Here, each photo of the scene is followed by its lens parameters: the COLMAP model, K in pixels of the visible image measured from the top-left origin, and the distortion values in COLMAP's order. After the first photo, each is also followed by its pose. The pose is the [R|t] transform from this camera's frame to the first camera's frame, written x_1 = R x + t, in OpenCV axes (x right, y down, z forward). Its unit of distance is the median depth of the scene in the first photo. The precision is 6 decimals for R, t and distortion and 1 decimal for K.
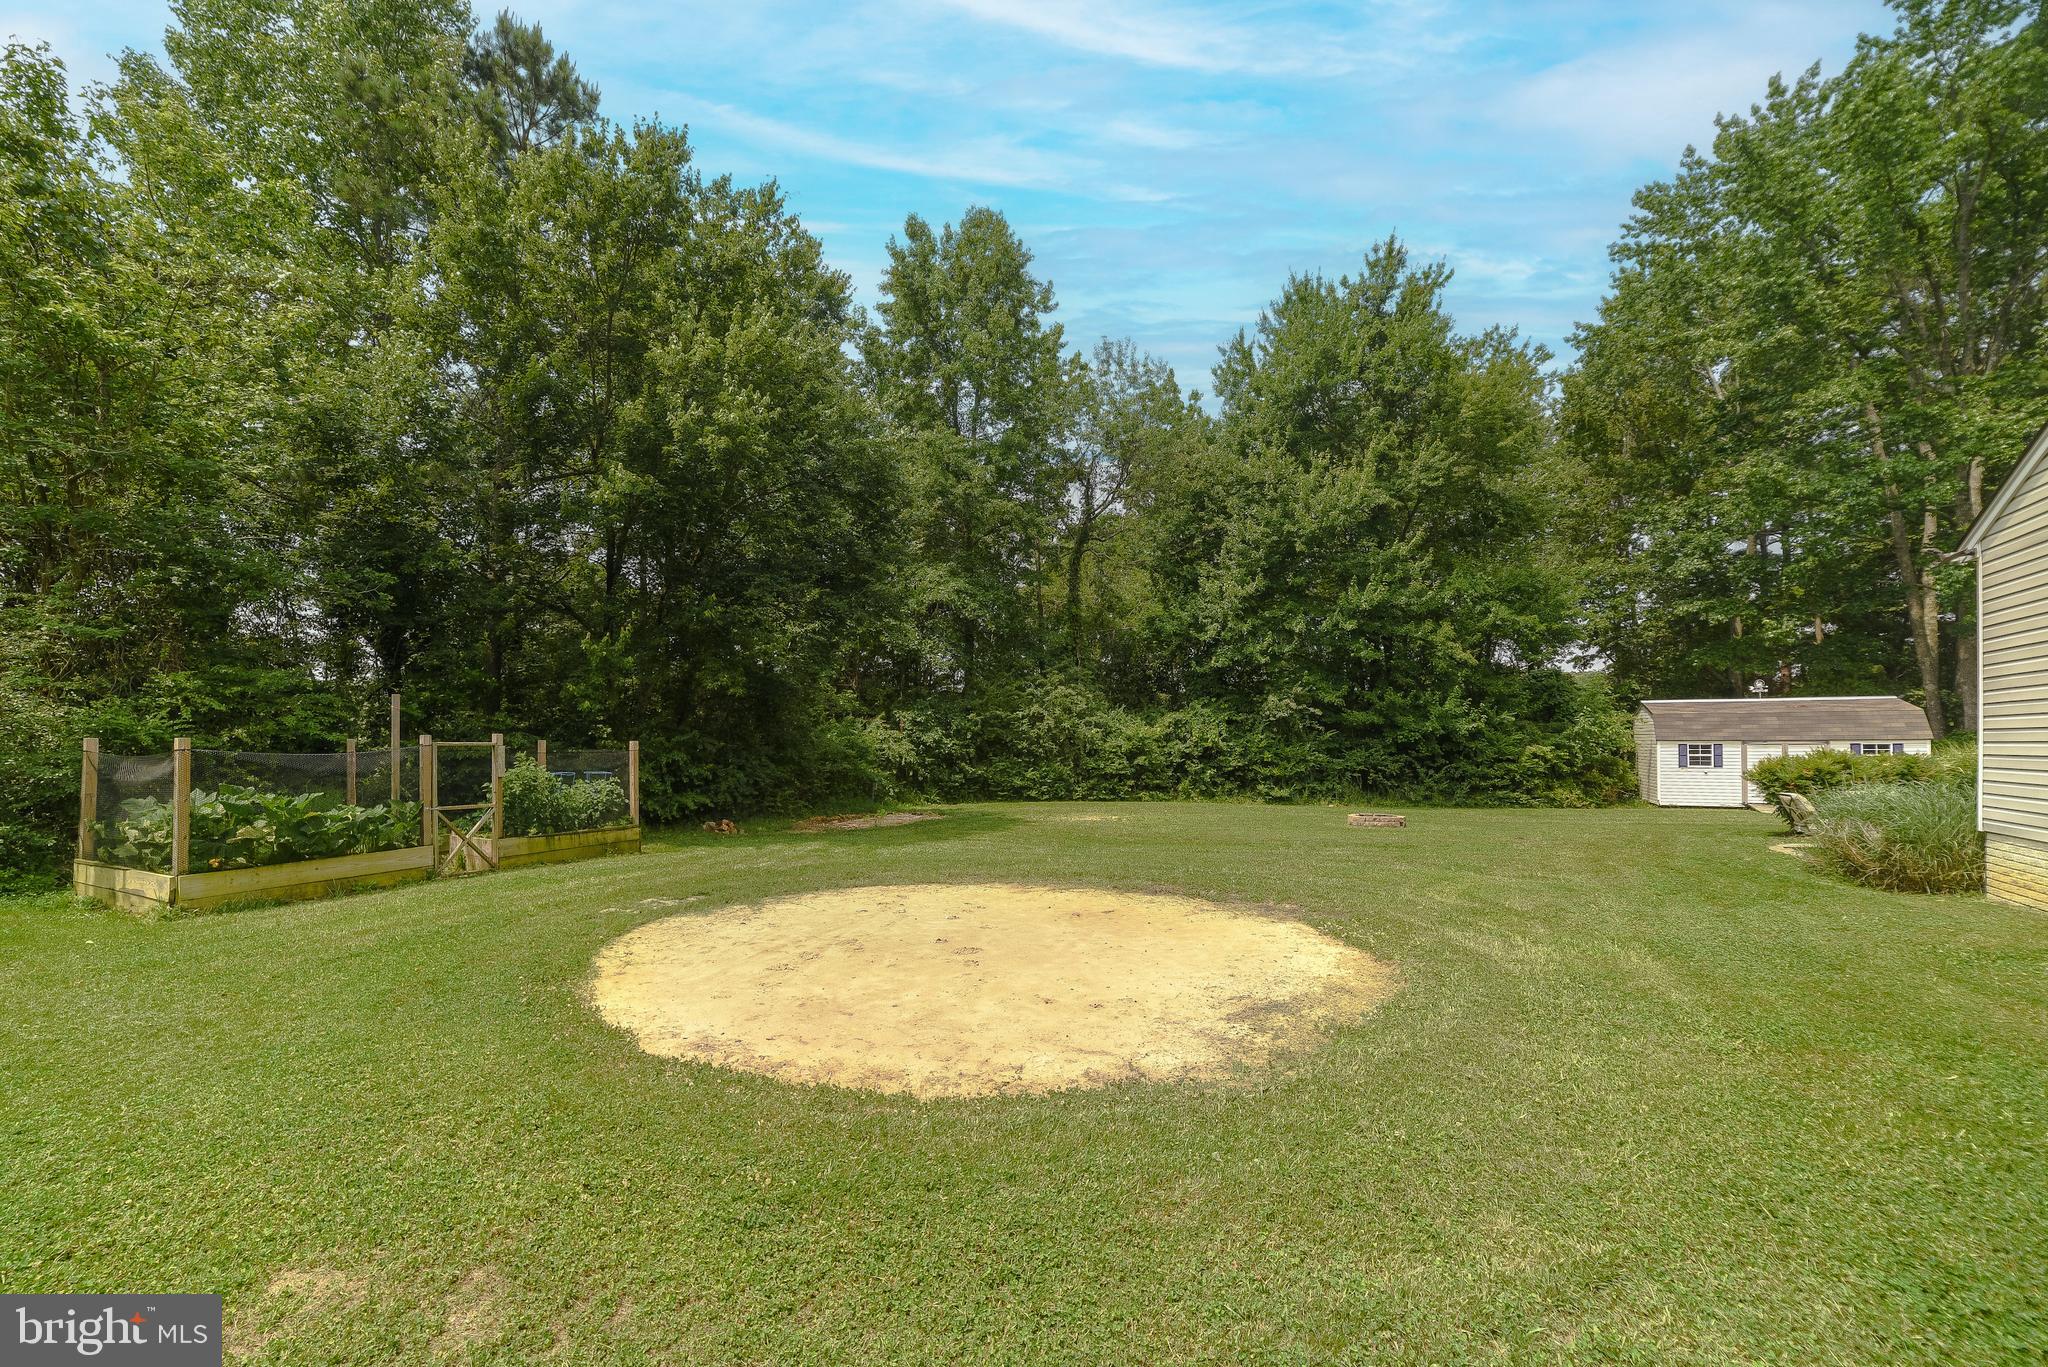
lens RADIAL K [[834.0, 0, 1022.3], [0, 834.0, 727.8], [0, 0, 1]] dist [-0.051936, 0.000180]
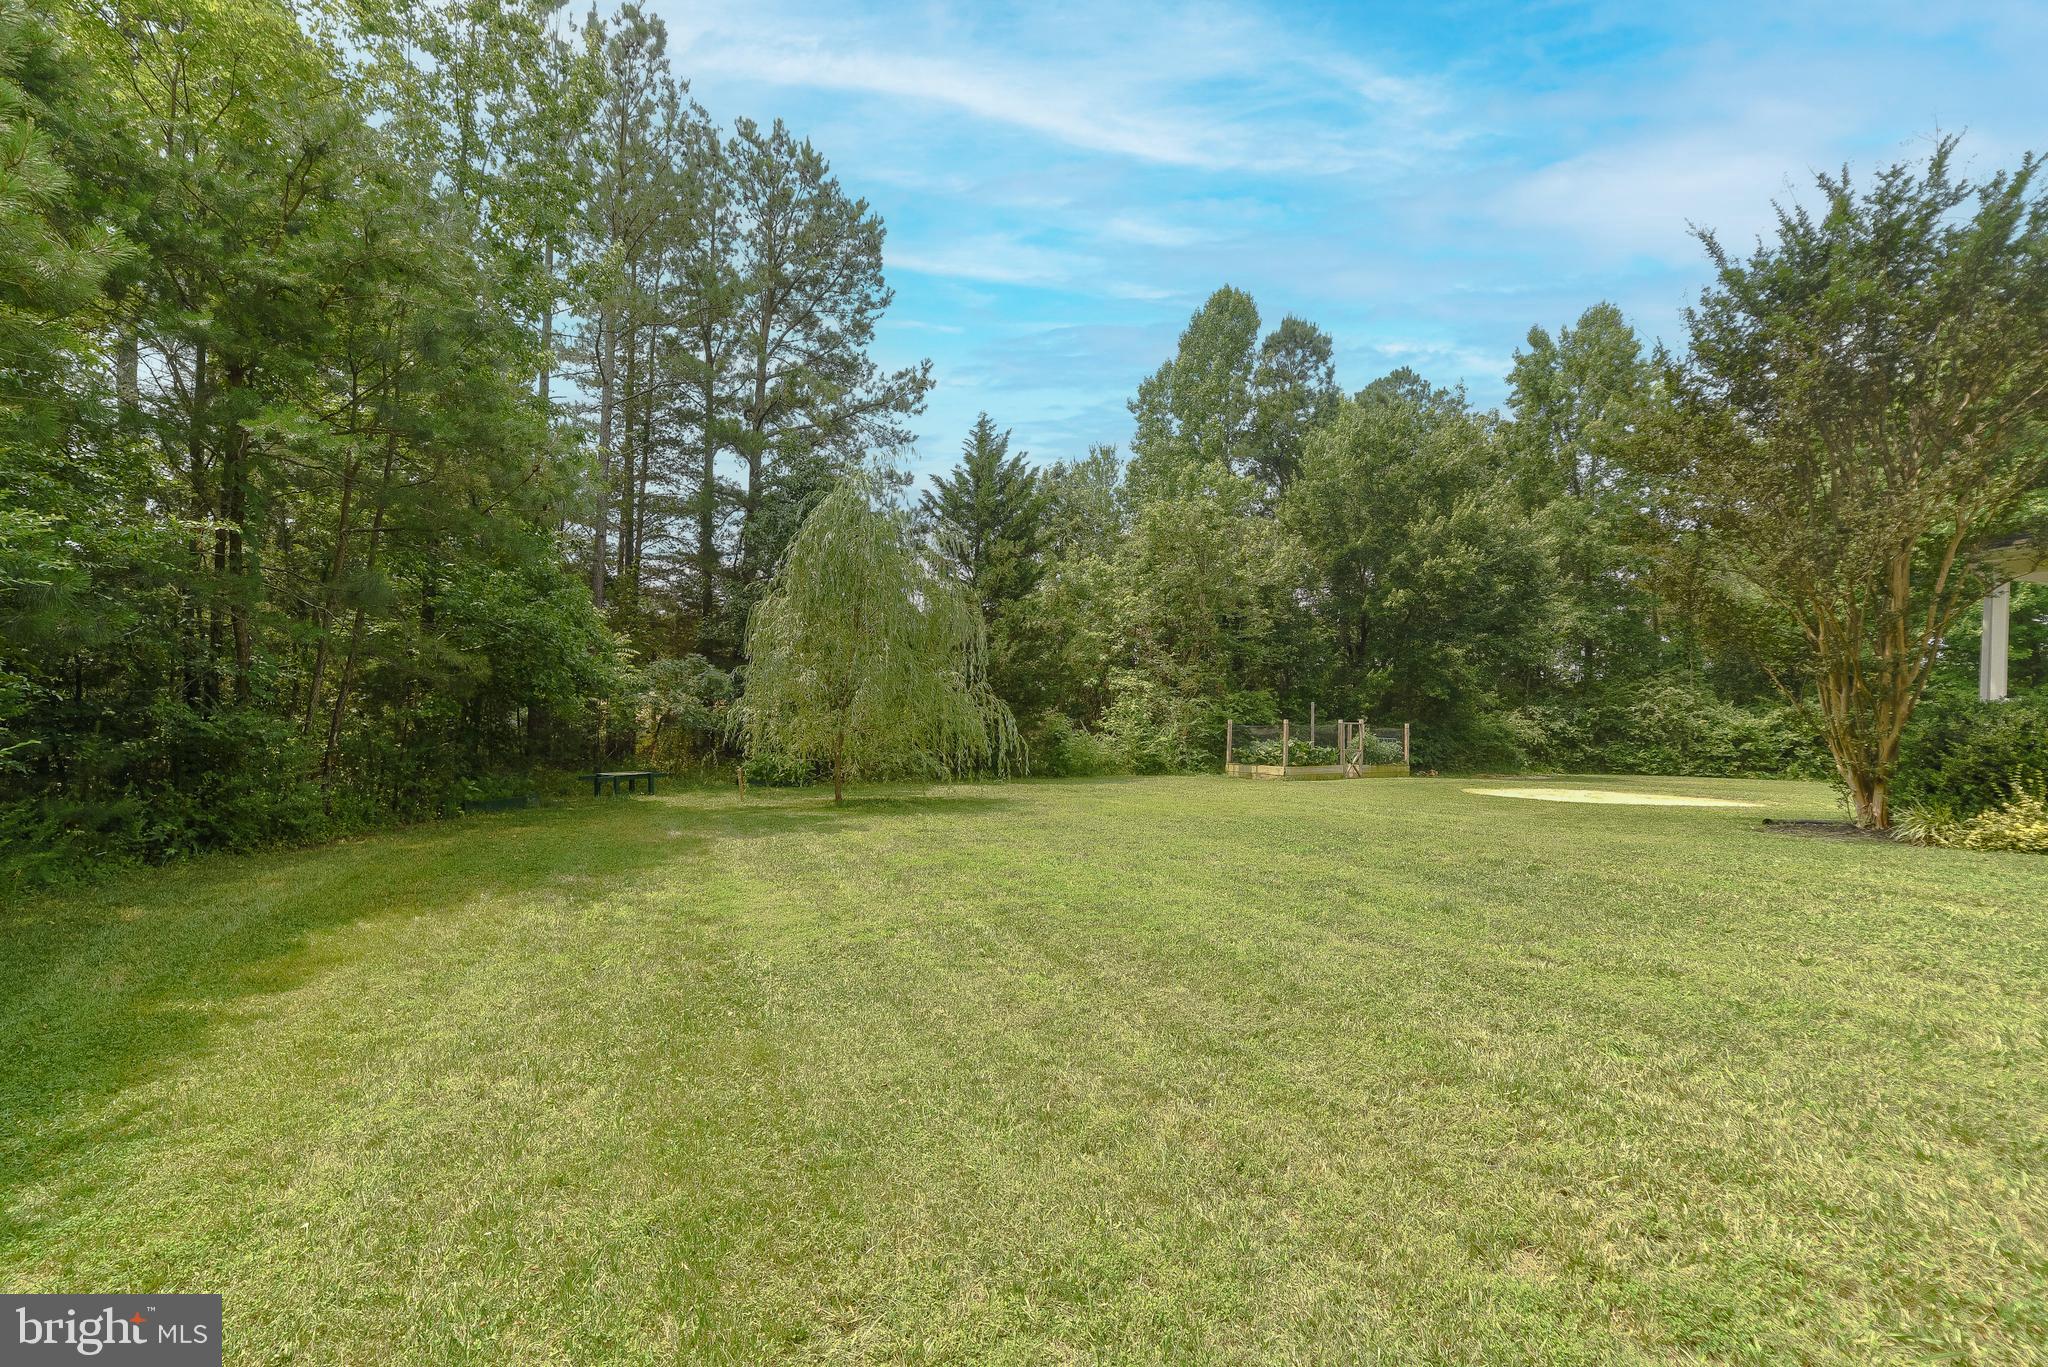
lens RADIAL K [[834.0, 0, 1022.3], [0, 834.0, 727.8], [0, 0, 1]] dist [-0.051936, 0.000180]
pose [[0.792977, 0.012096, -0.609131, 0.011521], [-0.004677, 0.999894, 0.013767, 0.000874], [0.609233, -0.008068, 0.792950, -0.616225]]
